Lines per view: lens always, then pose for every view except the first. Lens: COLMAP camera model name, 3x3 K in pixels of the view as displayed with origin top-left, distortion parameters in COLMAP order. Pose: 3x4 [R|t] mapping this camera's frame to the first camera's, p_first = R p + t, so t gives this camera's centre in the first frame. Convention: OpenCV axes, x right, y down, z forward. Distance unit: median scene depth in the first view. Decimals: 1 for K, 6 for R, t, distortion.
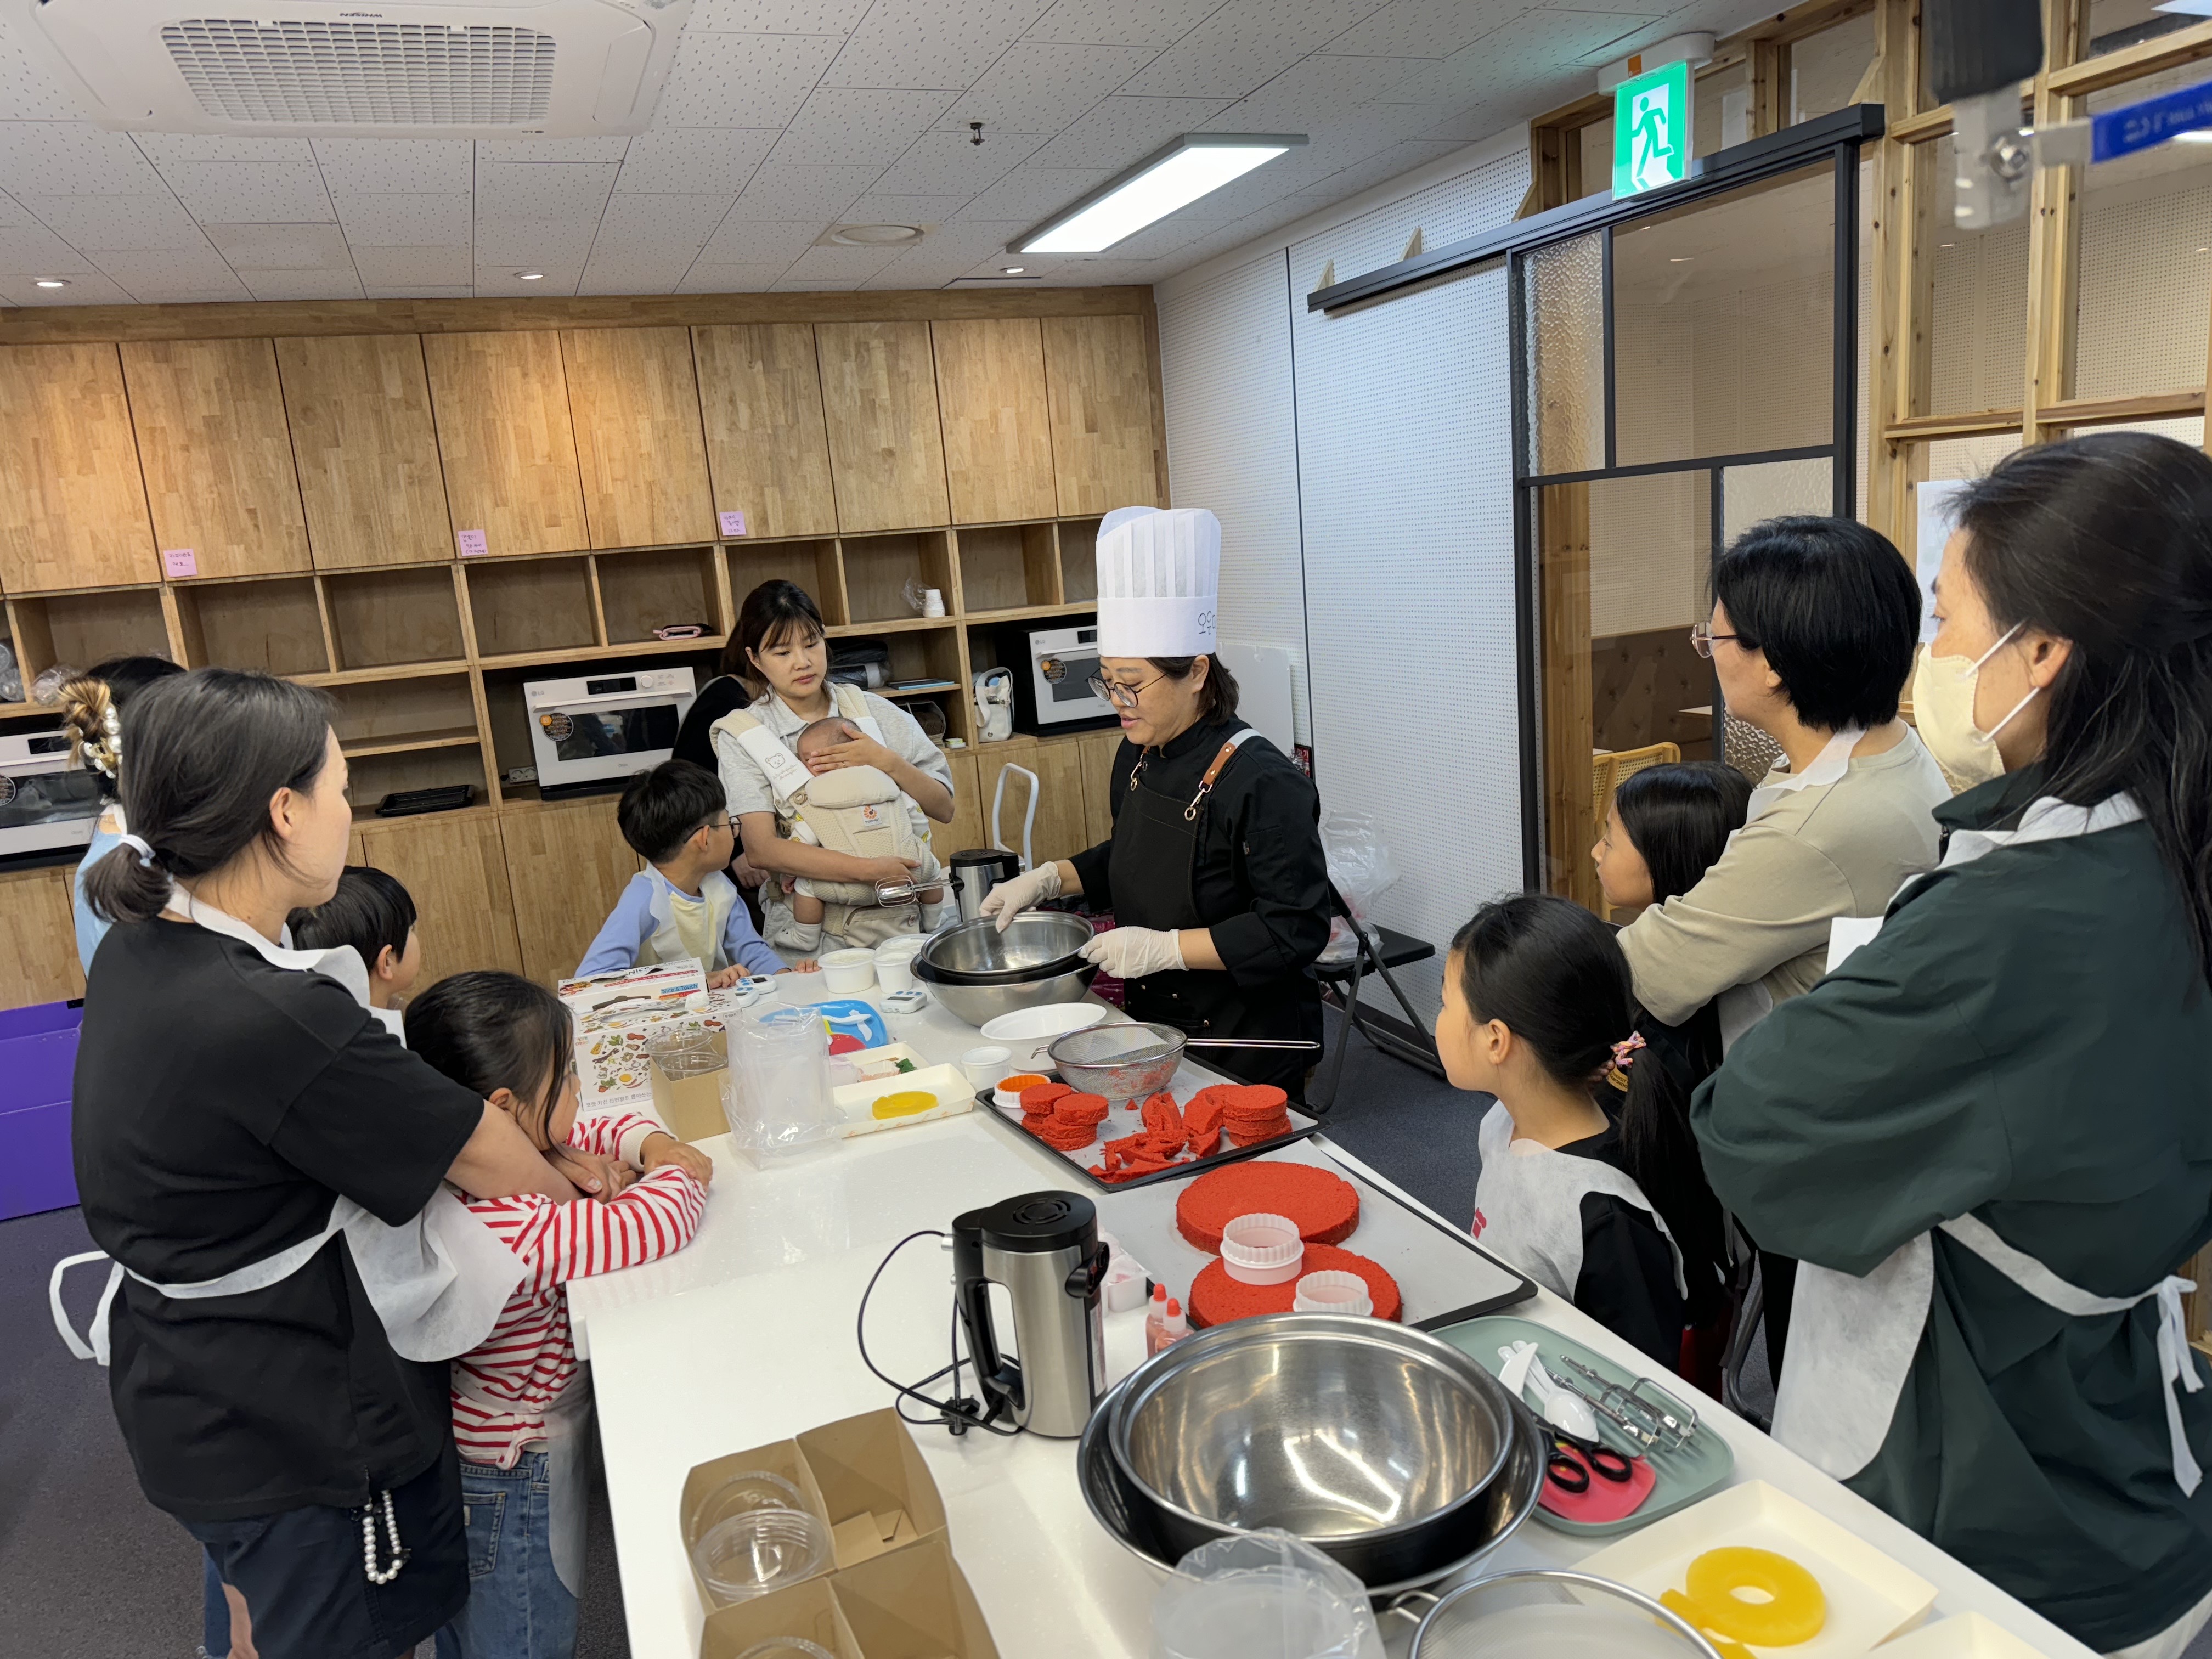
lens RADIAL K [[1506.0, 0, 1115.2], [0, 1506.0, 862.3], [0, 0, 1]] dist [0.027600, -0.046002]
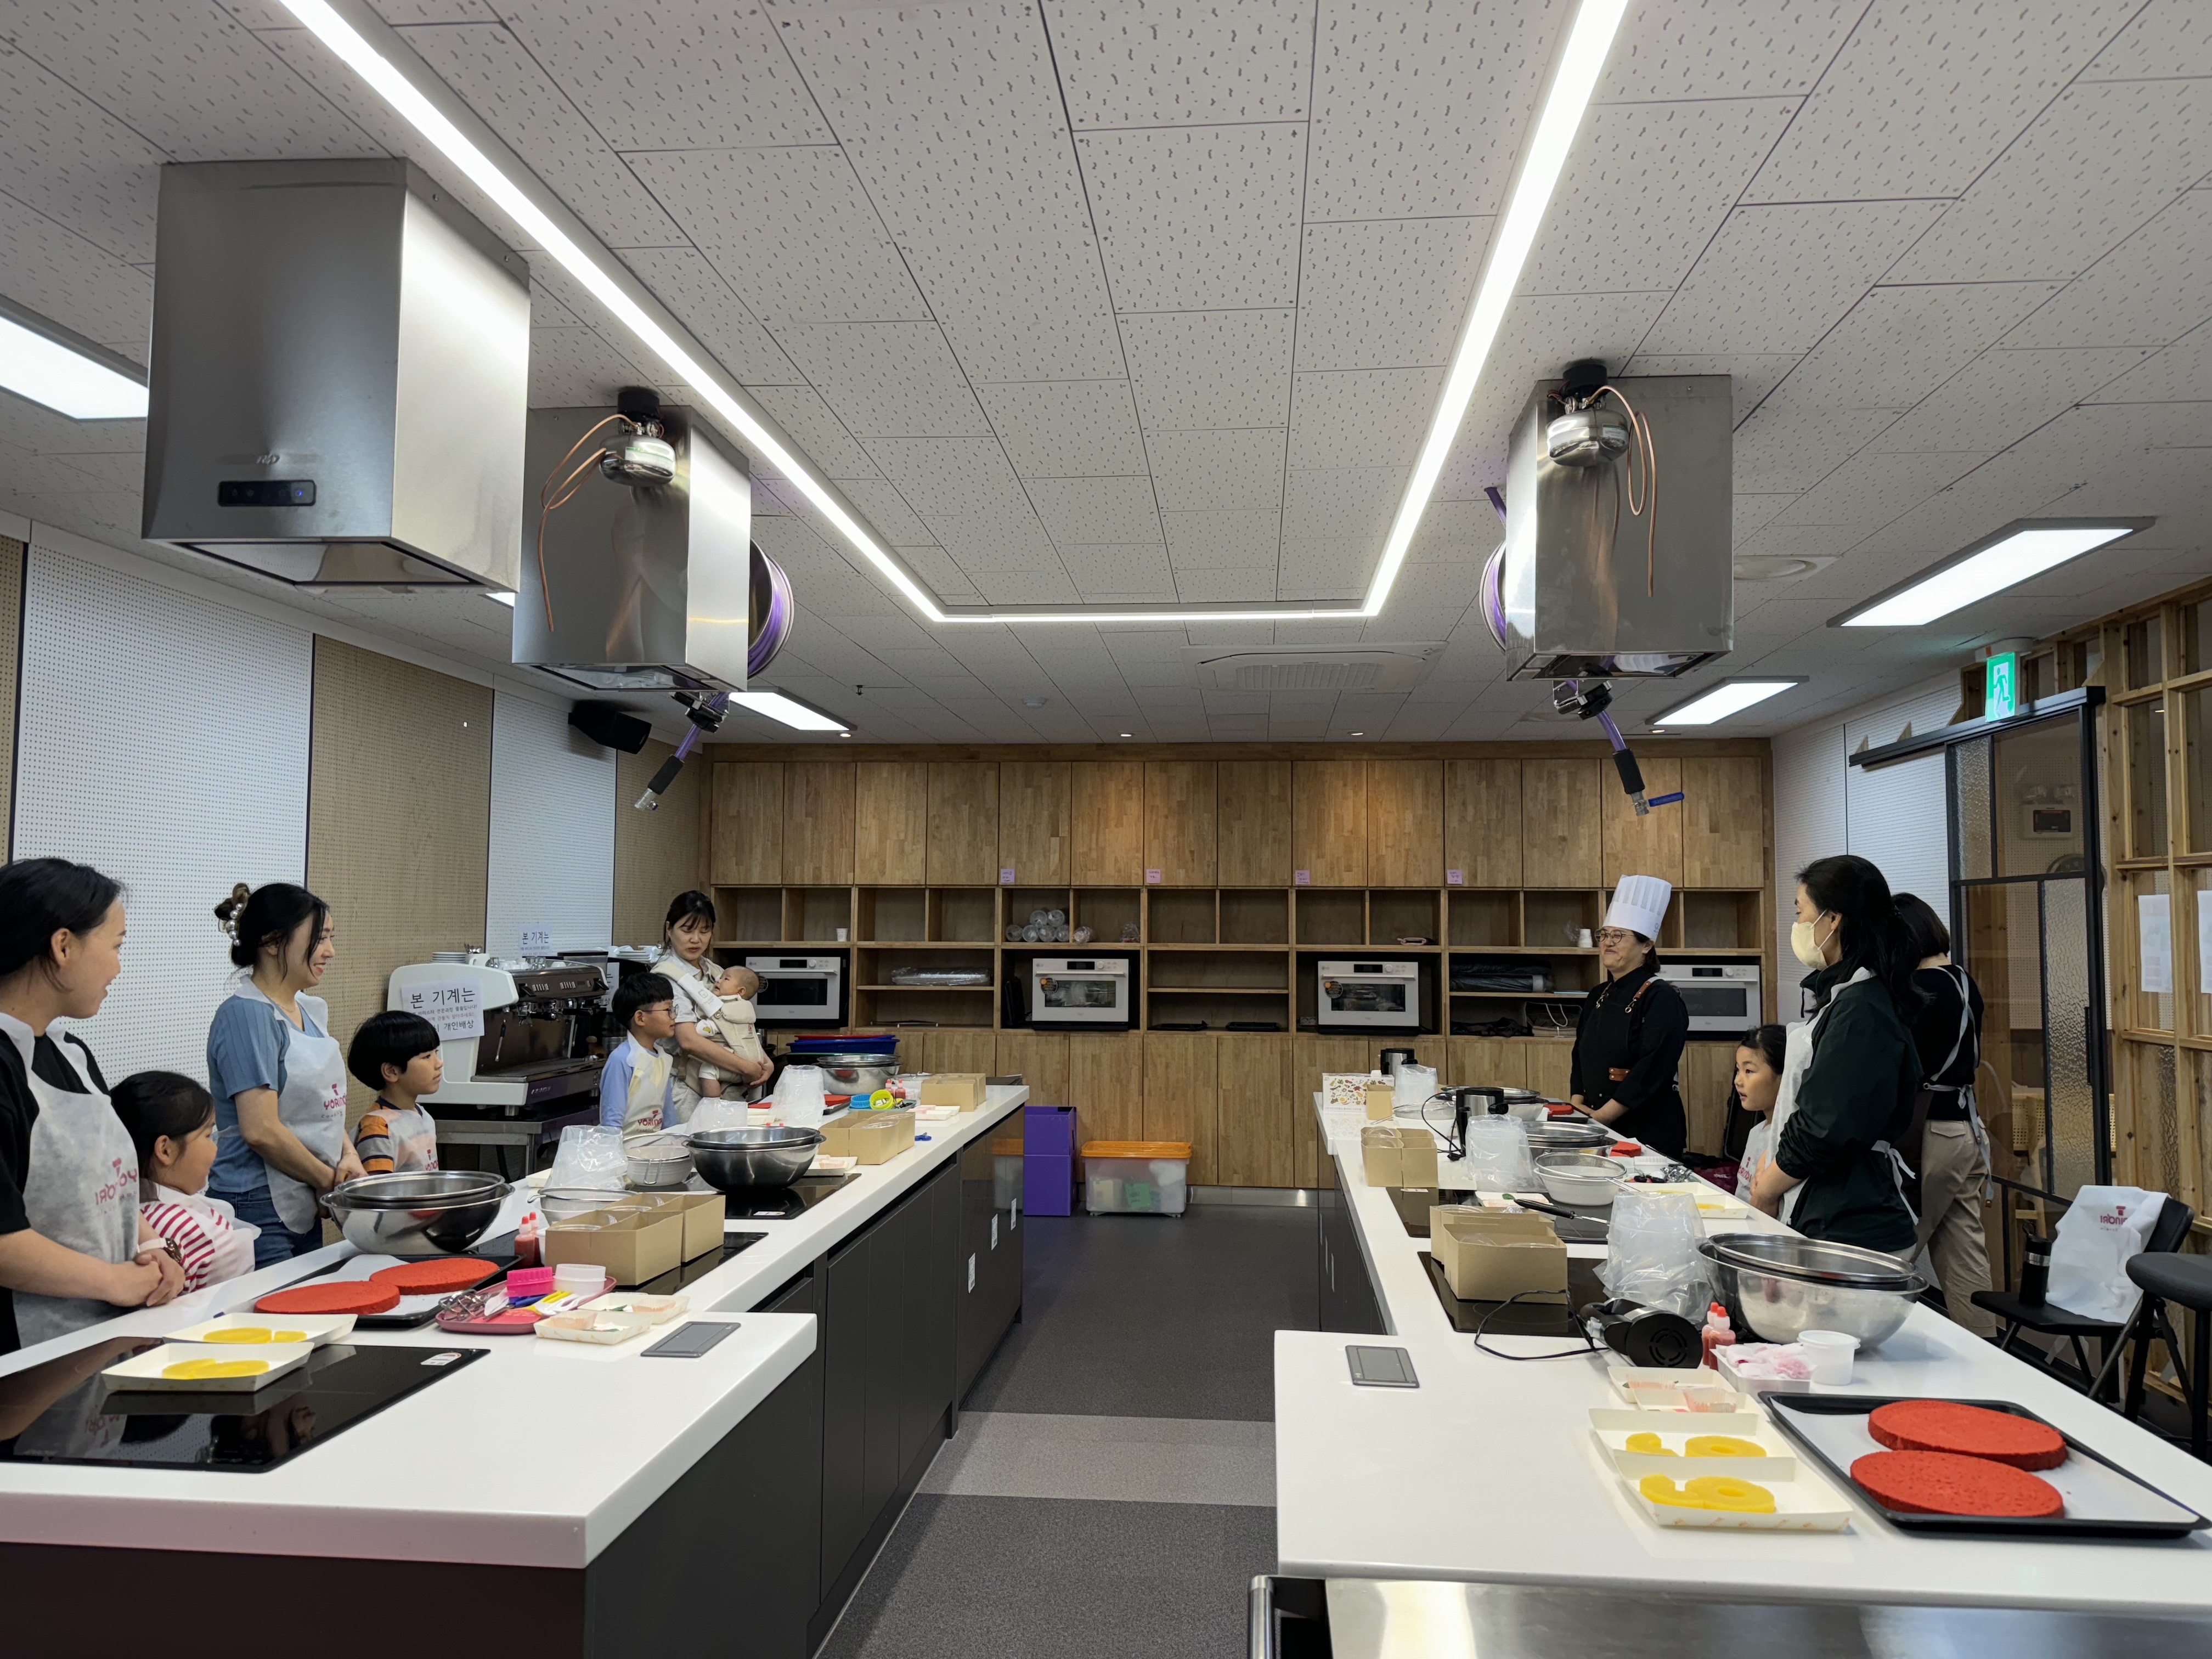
lens RADIAL K [[1506.0, 0, 1089.6], [0, 1506.0, 837.6], [0, 0, 1]] dist [0.027600, -0.046002]
pose [[0.871177, 0.055137, -0.487863, 0.193182], [-0.175973, 0.962721, -0.205430, 0.136767], [0.458349, 0.264817, 0.848403, -0.563910]]
